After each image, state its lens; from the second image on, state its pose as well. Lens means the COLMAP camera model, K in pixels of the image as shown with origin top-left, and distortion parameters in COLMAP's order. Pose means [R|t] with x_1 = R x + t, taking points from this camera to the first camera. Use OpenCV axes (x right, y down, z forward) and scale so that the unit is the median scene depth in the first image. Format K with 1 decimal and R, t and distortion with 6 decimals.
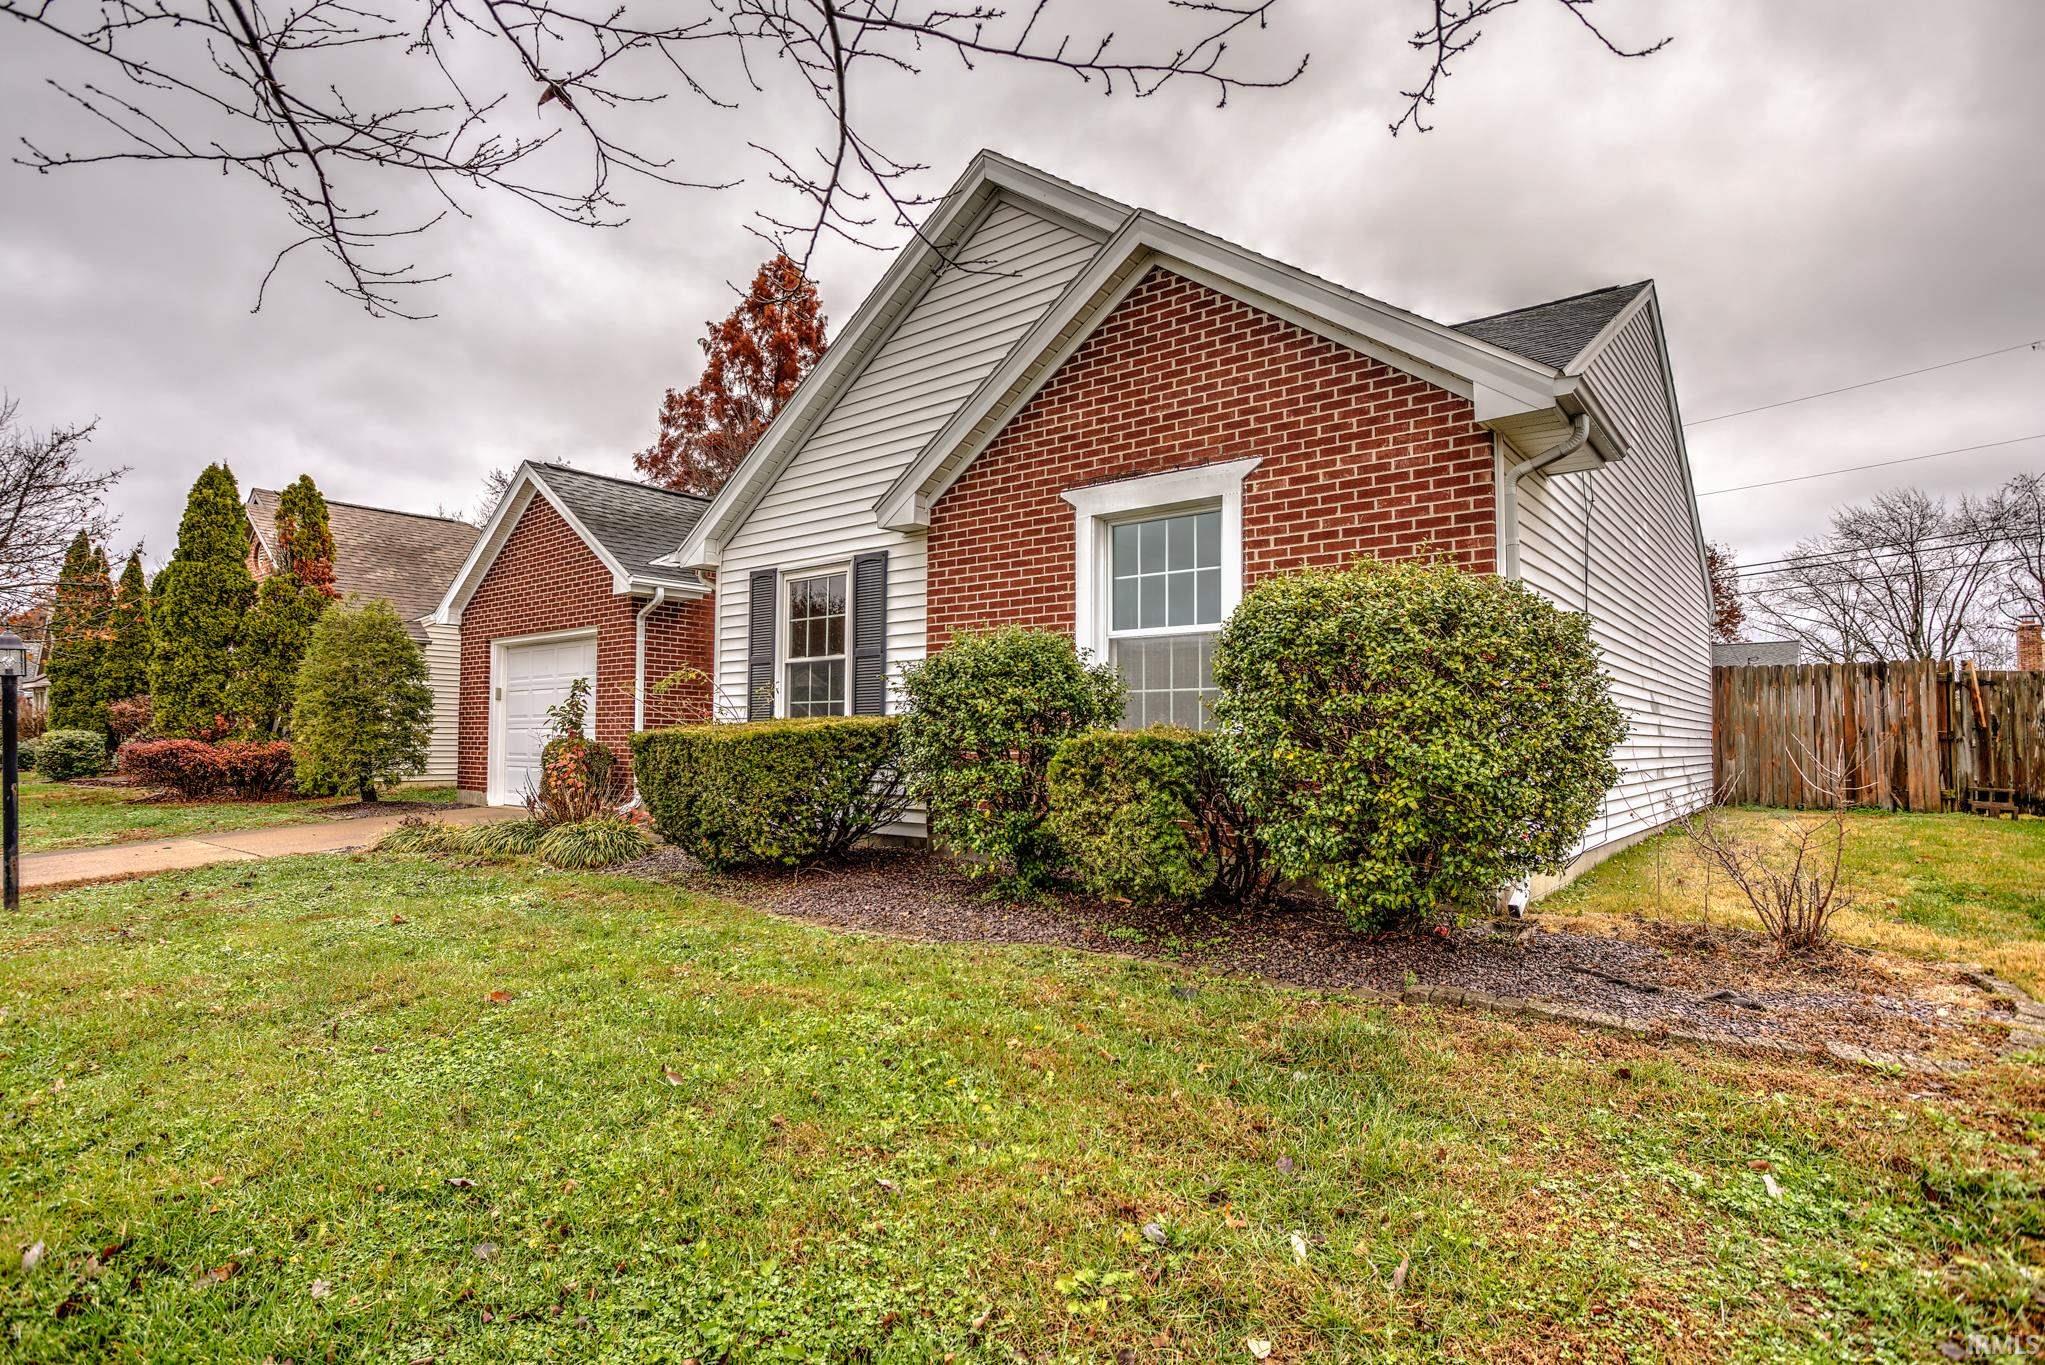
lens RADIAL K [[1062.7, 0, 1018.3], [0, 1062.7, 690.7], [0, 0, 1]] dist [-0.025391, 0.001471]
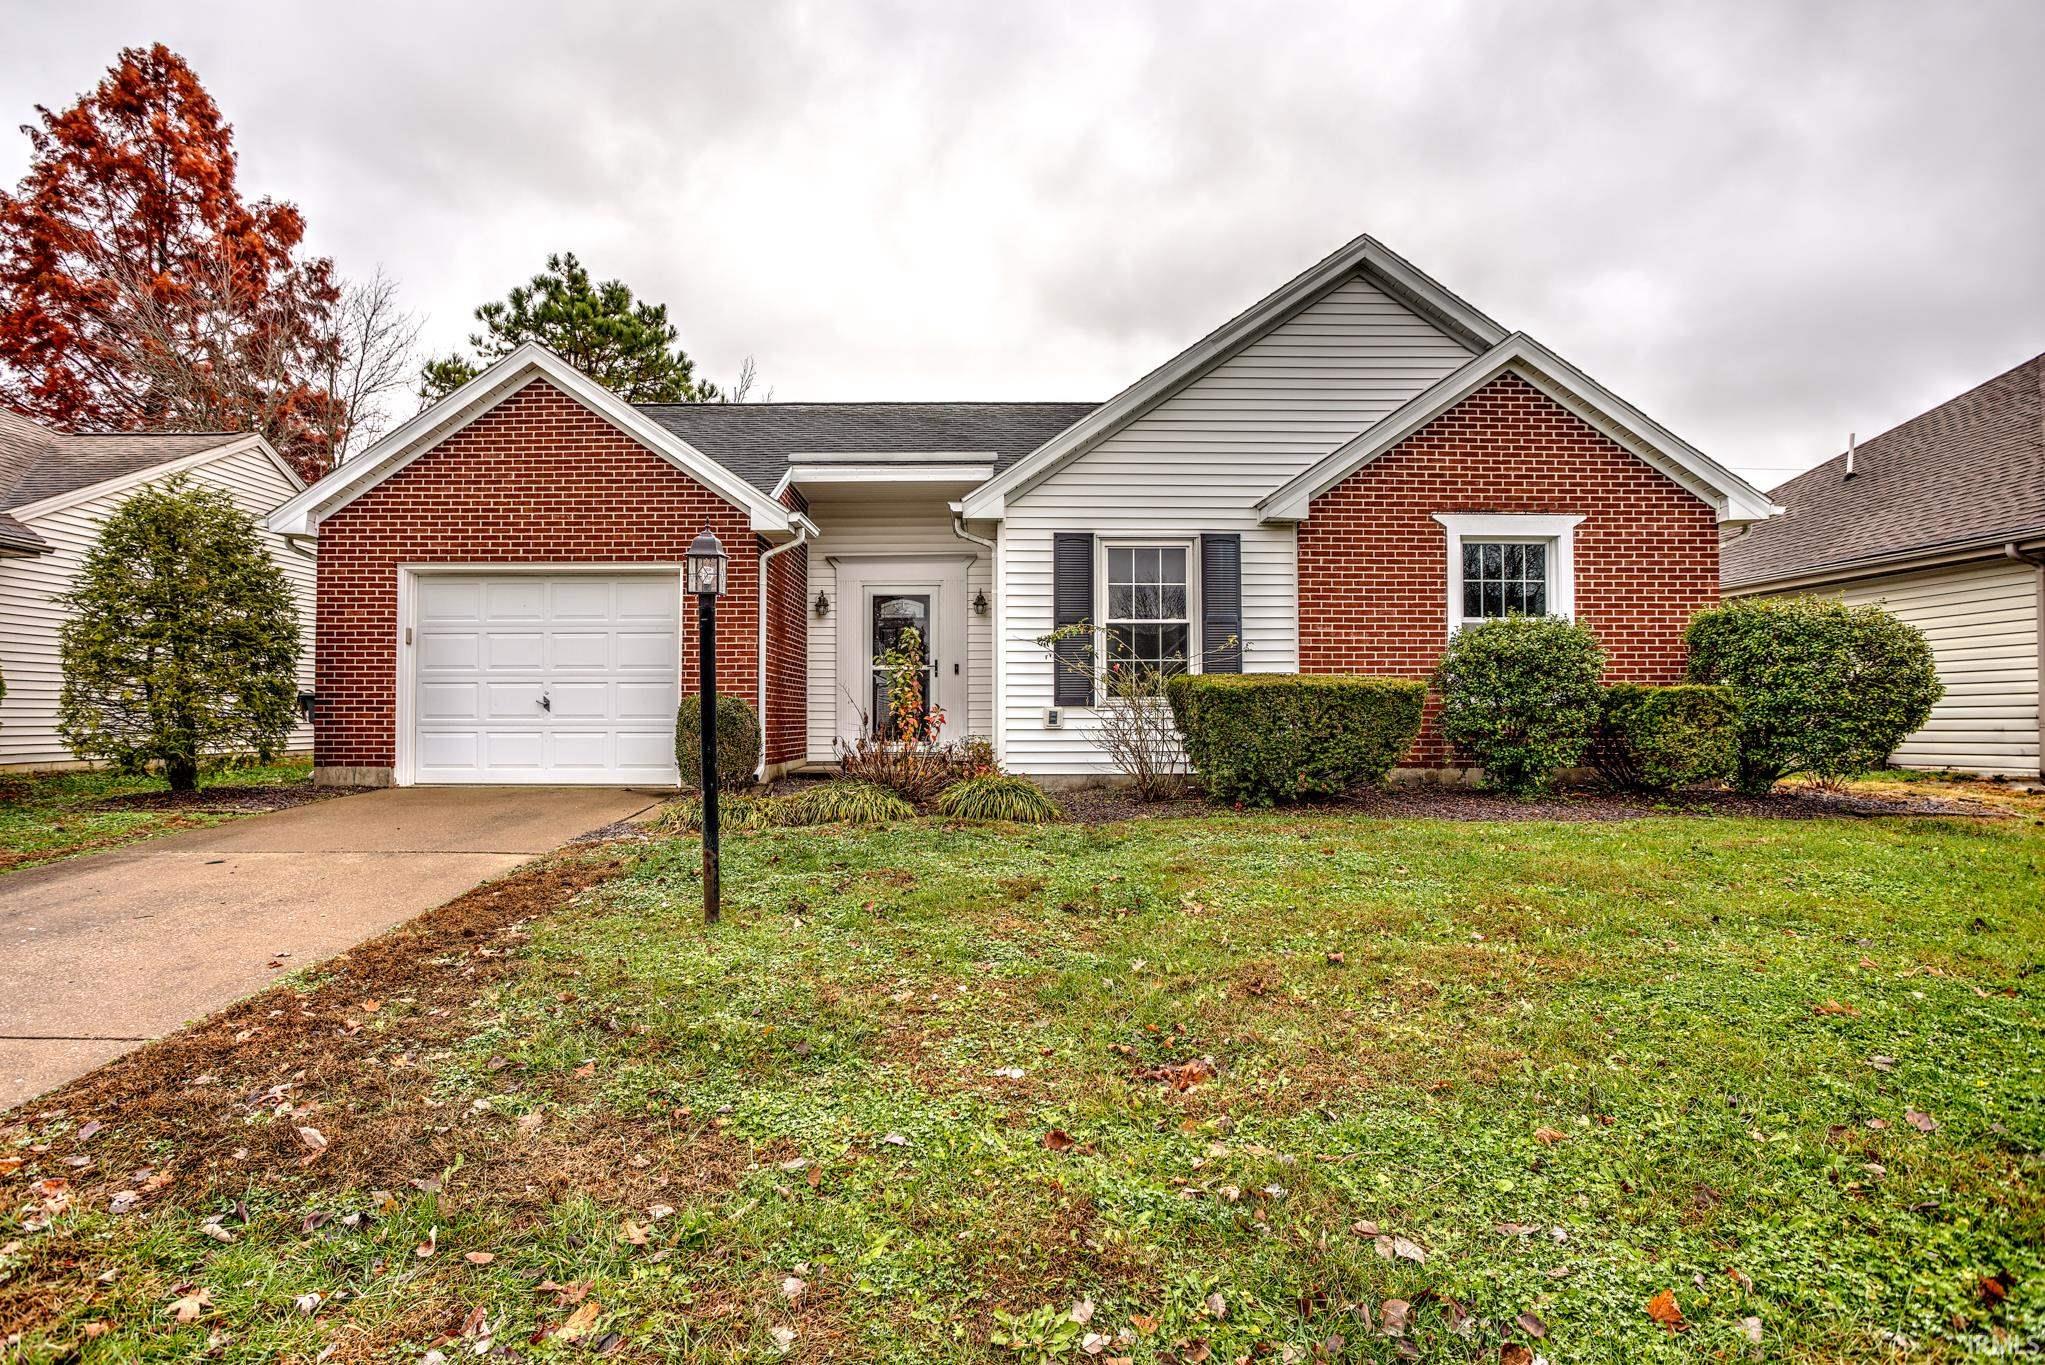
lens RADIAL K [[1062.7, 0, 1016.7], [0, 1062.7, 690.8], [0, 0, 1]] dist [-0.025391, 0.001471]
pose [[0.763871, 0.010221, 0.645288, -1.210323], [-0.027854, 0.999465, 0.017143, 0.032634], [-0.644768, -0.031069, 0.763747, 0.283266]]
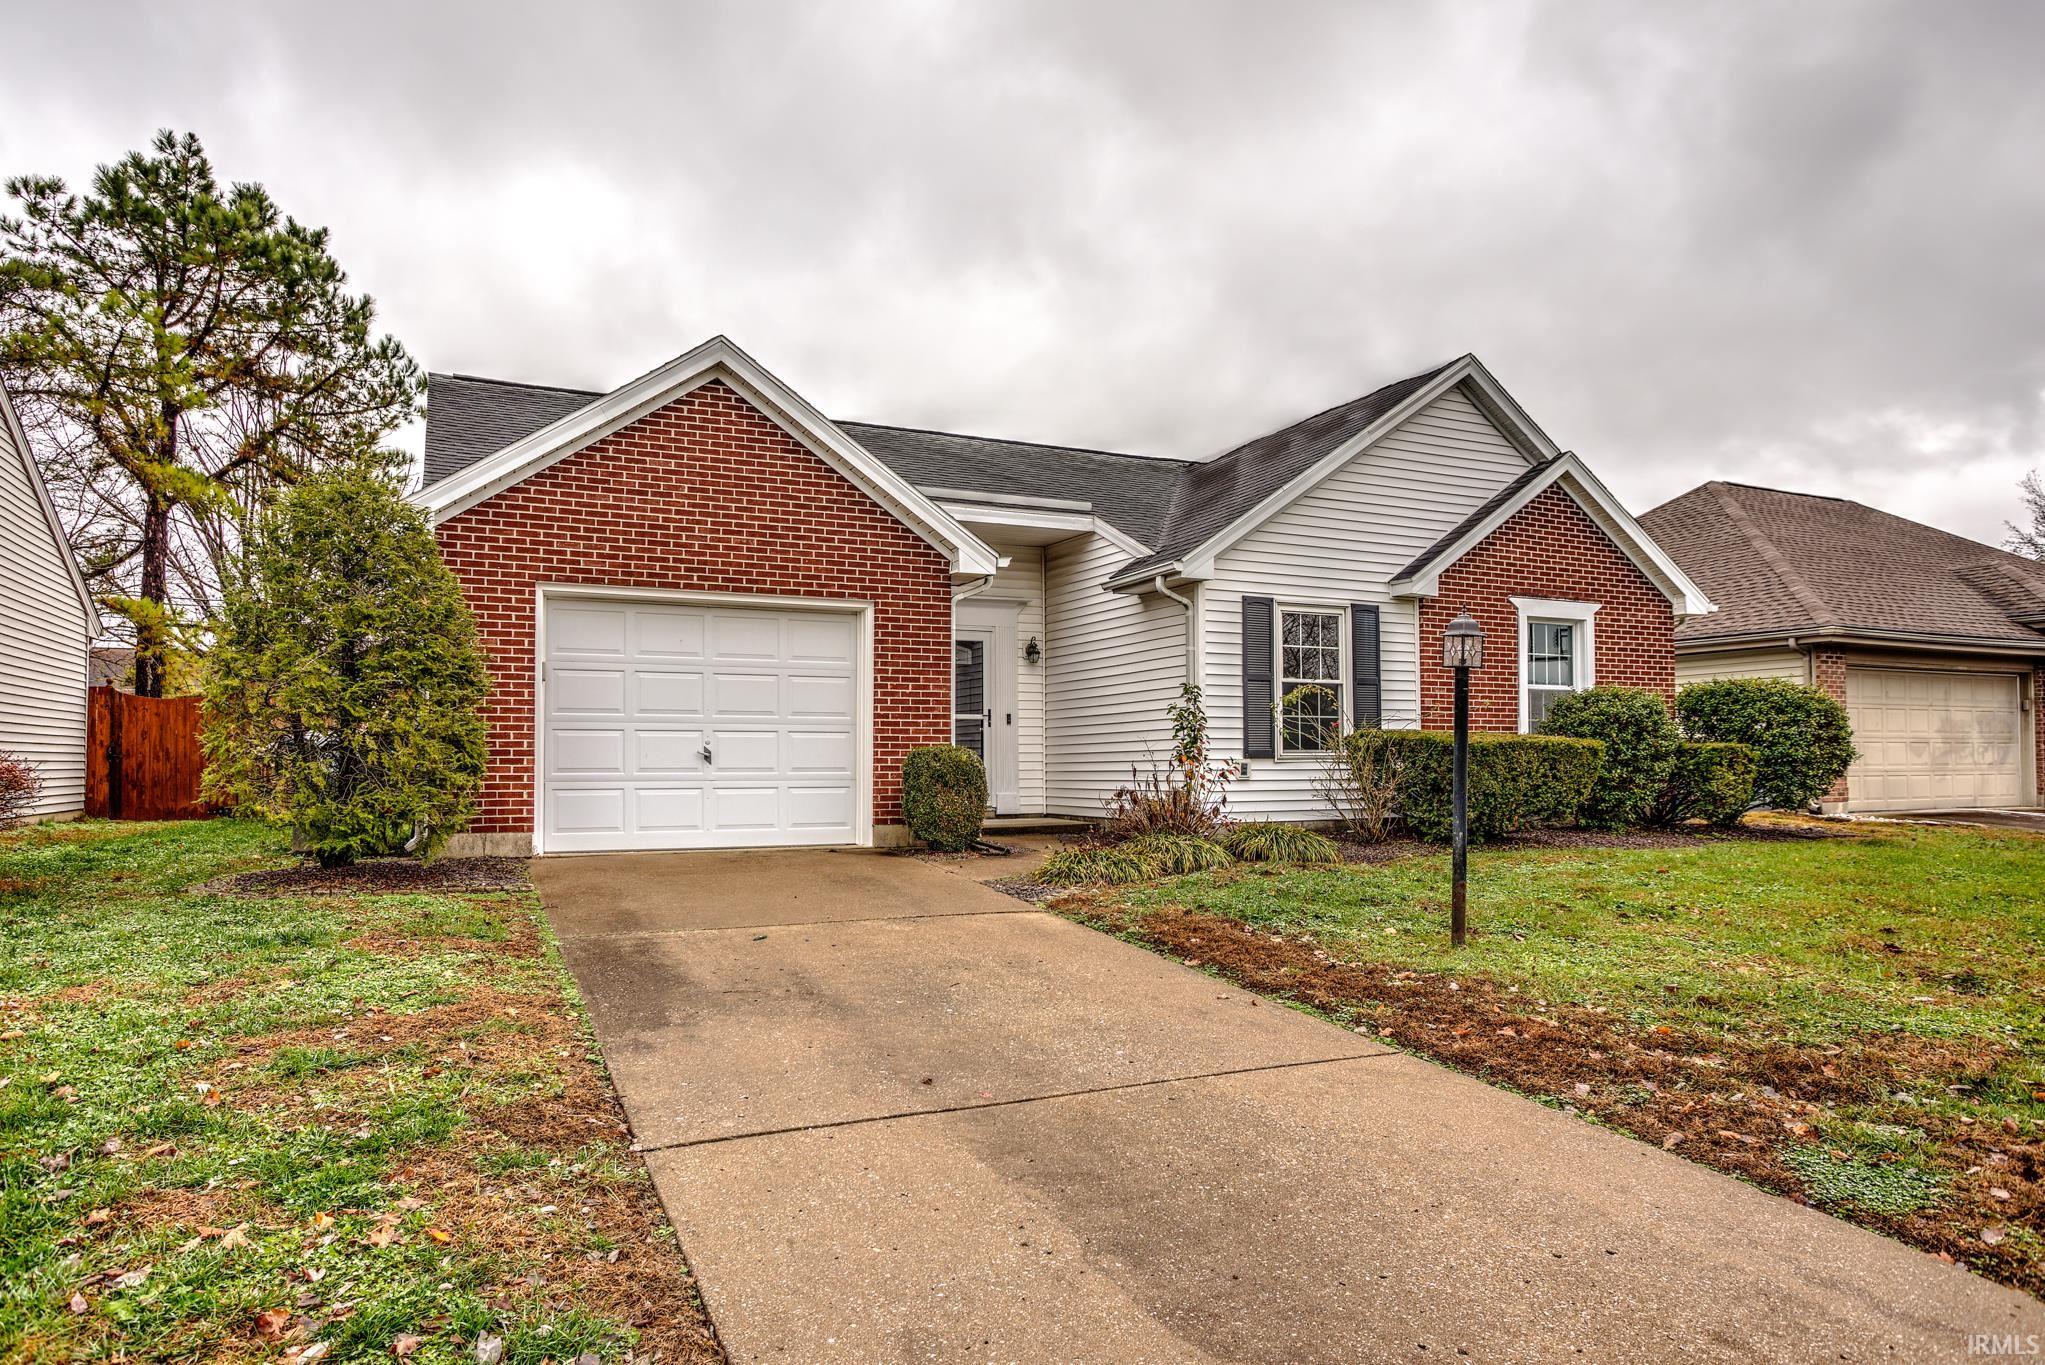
lens RADIAL K [[1202.7, 0, 1022.7], [0, 1202.7, 743.6], [0, 0, 1]] dist [0.005127, 0.003727]
pose [[0.426837, 0.010954, 0.904262, -1.884648], [-0.040300, 0.999164, 0.006919, 0.054154], [-0.903430, -0.039394, 0.426921, 0.846437]]
